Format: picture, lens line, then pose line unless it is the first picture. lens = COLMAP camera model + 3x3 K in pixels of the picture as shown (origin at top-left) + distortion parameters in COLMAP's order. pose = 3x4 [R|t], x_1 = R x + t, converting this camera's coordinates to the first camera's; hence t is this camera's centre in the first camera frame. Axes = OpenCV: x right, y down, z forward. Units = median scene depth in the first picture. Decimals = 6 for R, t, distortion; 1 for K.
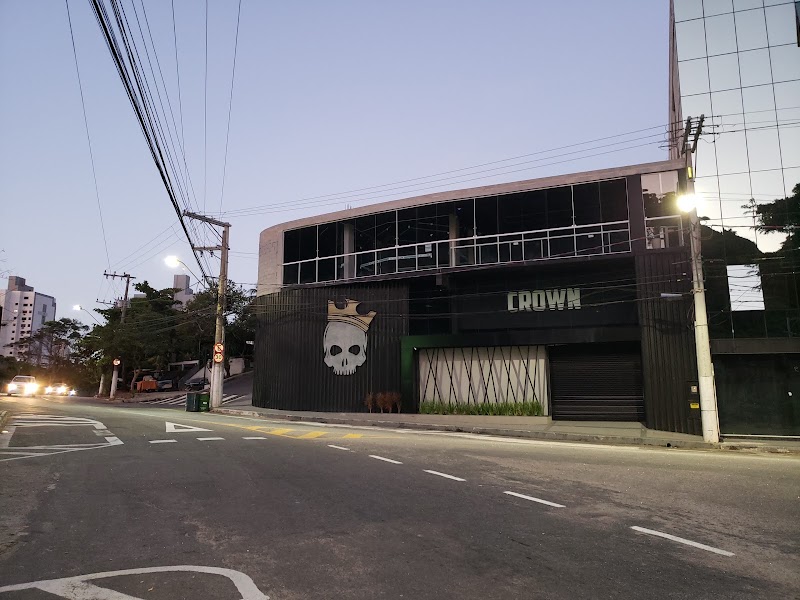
lens RADIAL K [[605.9, 0, 400.0], [0, 605.9, 300.0], [0, 0, 1]] dist [0.070161, -0.092449]
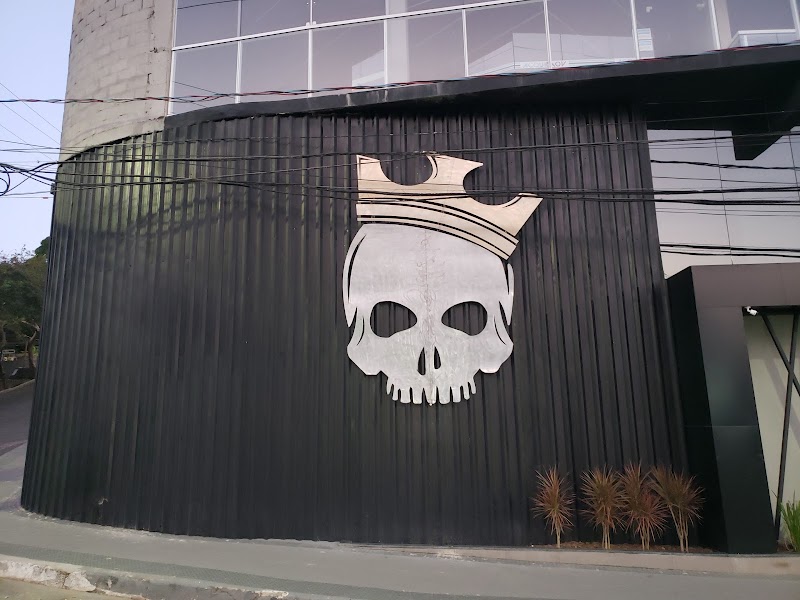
lens RADIAL K [[614.1, 0, 385.3], [0, 614.1, 300.0], [0, 0, 1]] dist [0.008359, 0.005831]
pose [[0.934800, 0.056028, 0.350727, -0.226642], [-0.041510, 0.997946, -0.048784, 0.094603], [-0.352740, 0.031045, 0.935206, 0.778021]]
